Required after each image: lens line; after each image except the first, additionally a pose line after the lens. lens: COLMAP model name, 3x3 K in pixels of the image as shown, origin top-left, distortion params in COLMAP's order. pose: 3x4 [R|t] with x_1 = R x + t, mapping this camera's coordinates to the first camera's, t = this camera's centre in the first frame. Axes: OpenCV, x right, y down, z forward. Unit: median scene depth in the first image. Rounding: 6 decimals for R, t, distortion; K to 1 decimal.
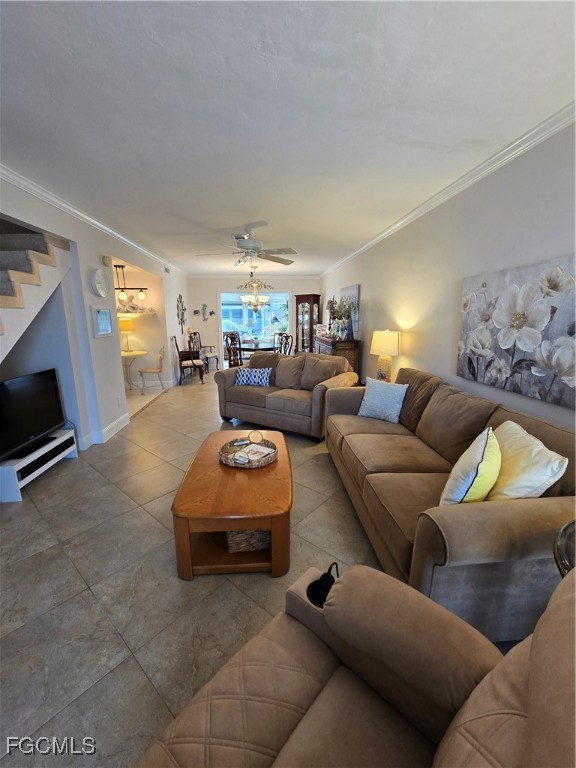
lens RADIAL K [[313.0, 0, 287.1], [0, 313.0, 383.7], [0, 0, 1]] dist [-0.004516, -0.000165]
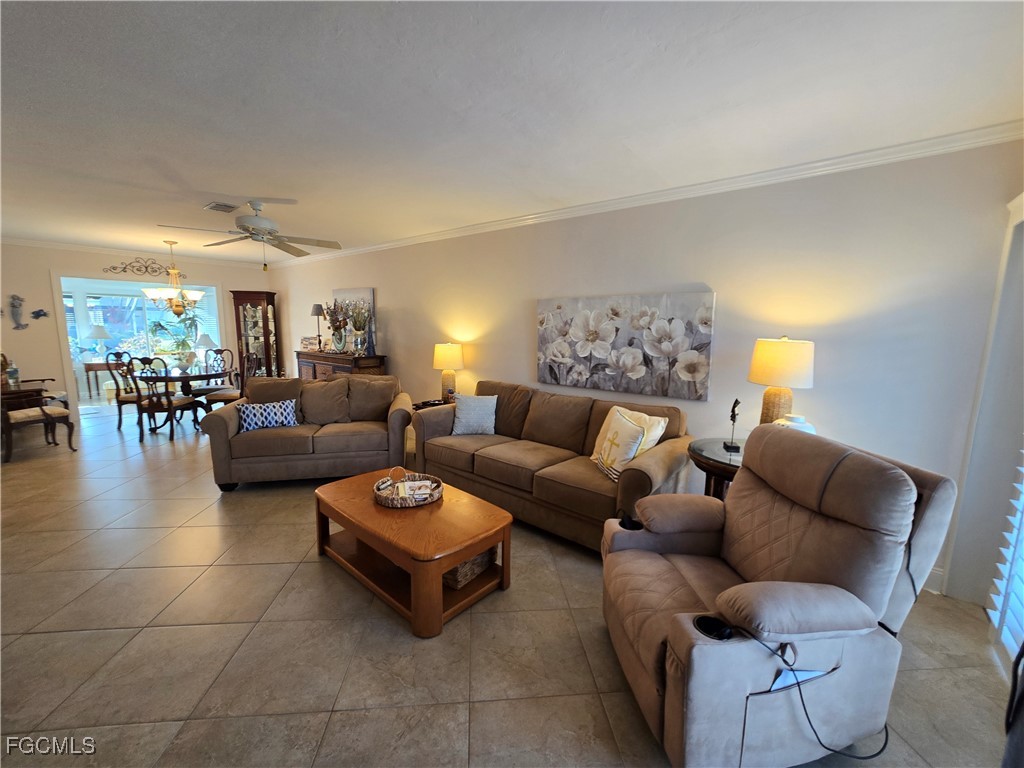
lens RADIAL K [[417.3, 0, 515.3], [0, 417.3, 386.3], [0, 0, 1]] dist [-0.004516, -0.000165]
pose [[0.699334, -0.091053, 0.708972, -0.727836], [0.131833, 0.991268, -0.002733, -0.020514], [-0.702533, 0.095377, 0.705231, -0.029897]]
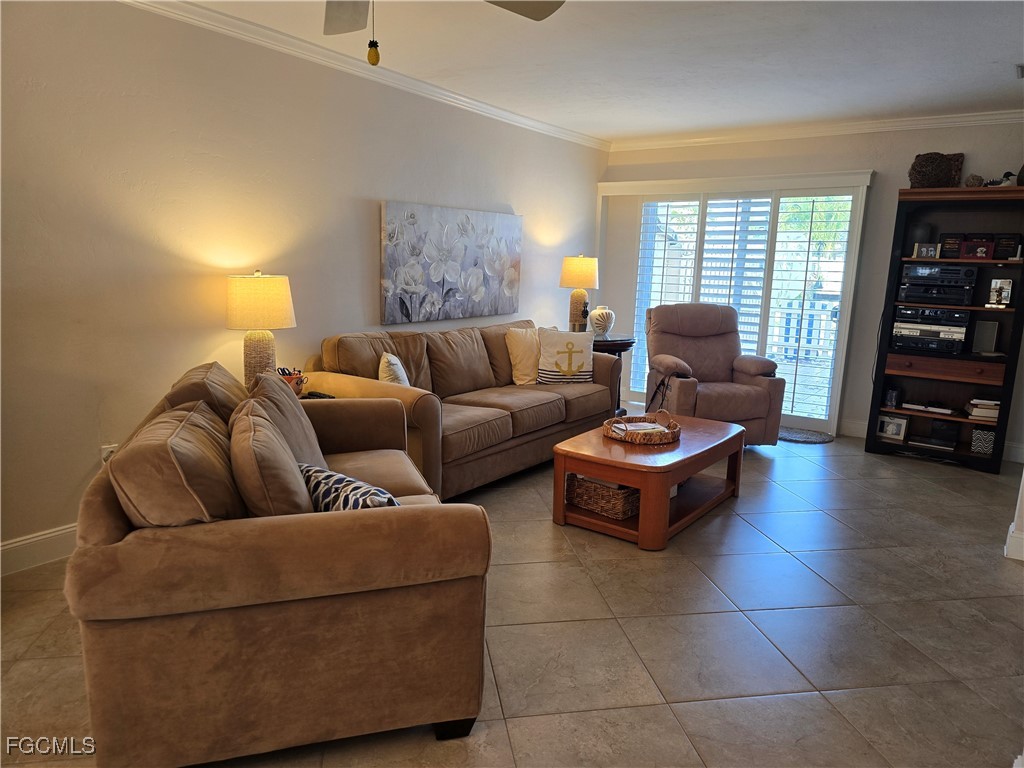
lens RADIAL K [[690.5, 0, 516.1], [0, 690.5, 390.7], [0, 0, 1]] dist [0.050421, -0.041578]
pose [[-0.767368, -0.136750, 0.626455, -0.979430], [0.108312, 0.935309, 0.336846, -0.502621], [-0.631993, 0.326338, -0.702914, 2.472826]]
